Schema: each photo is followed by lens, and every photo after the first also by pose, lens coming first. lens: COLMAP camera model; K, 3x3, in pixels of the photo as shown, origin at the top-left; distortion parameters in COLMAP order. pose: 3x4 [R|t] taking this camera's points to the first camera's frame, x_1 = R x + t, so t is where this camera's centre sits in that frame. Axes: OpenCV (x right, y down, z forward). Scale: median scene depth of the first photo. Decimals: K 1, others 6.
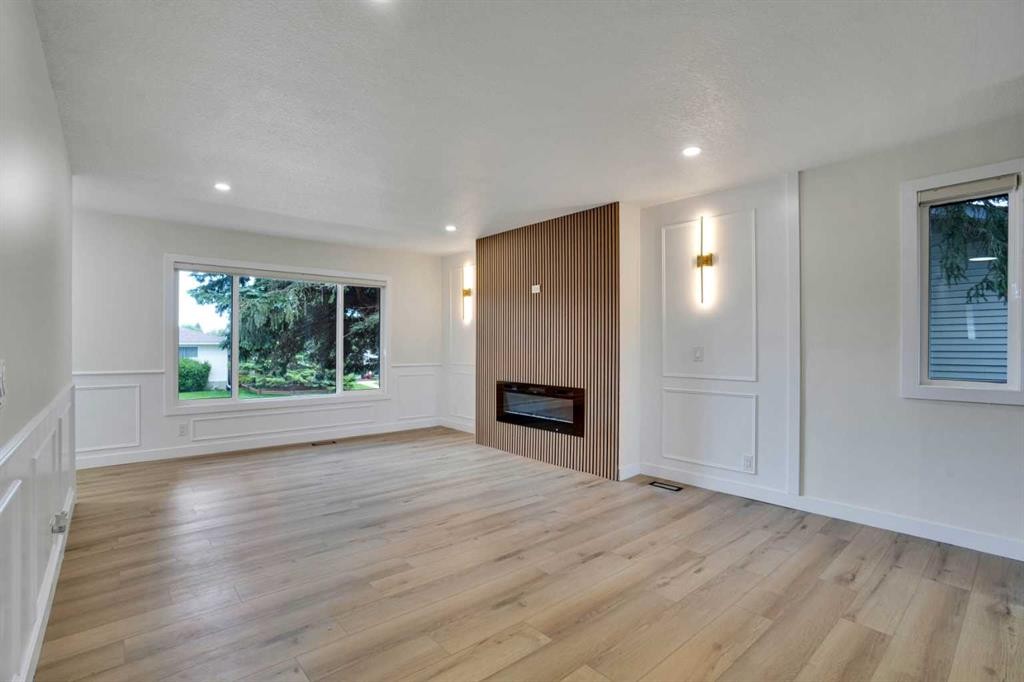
lens RADIAL K [[475.3, 0, 512.0], [0, 475.3, 341.0], [0, 0, 1]] dist [-0.045543, 0.000230]
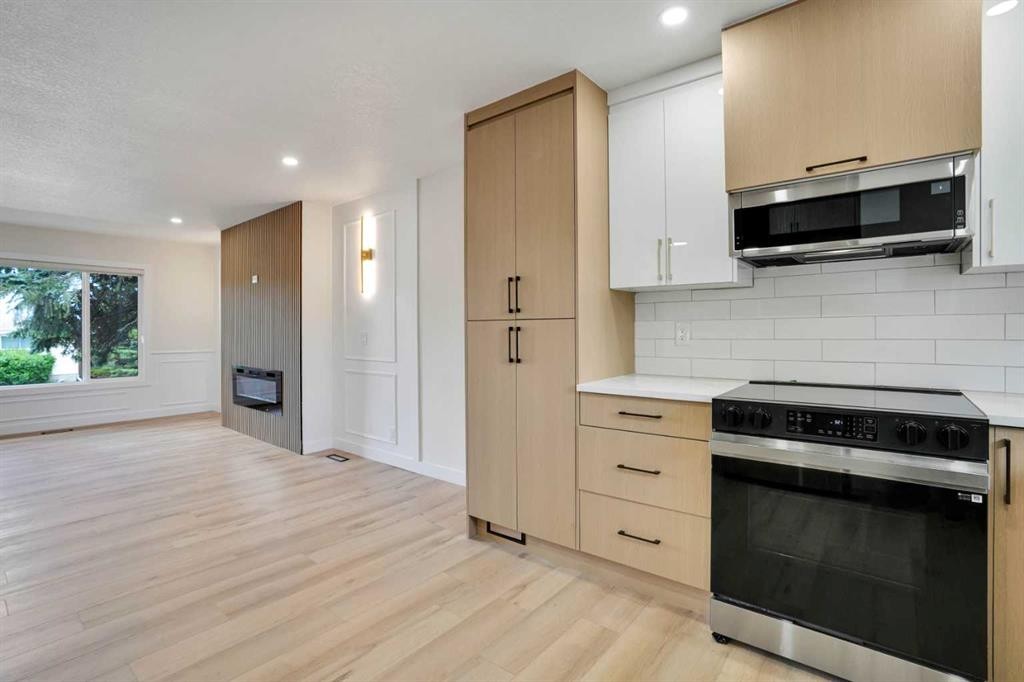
lens RADIAL K [[469.8, 0, 512.0], [0, 469.8, 341.0], [0, 0, 1]] dist [-0.038288, 0.000293]
pose [[0.986221, -0.002075, 0.165421, 0.509428], [-0.001361, 0.999786, 0.020653, 0.008487], [-0.165428, -0.020594, 0.986007, -0.137686]]
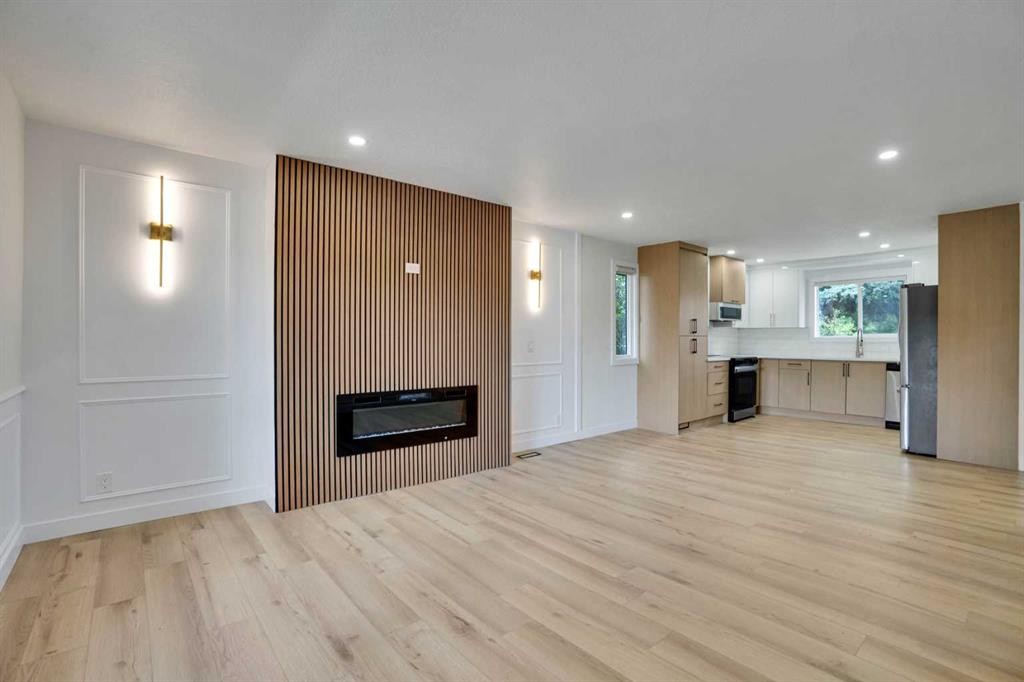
lens RADIAL K [[475.3, 0, 512.0], [0, 475.3, 341.0], [0, 0, 1]] dist [-0.045543, 0.000230]
pose [[0.019532, -0.005685, 0.999793, -0.833976], [-0.007105, 0.999958, 0.005825, 0.005355], [-0.999784, -0.007217, 0.019491, 0.944128]]
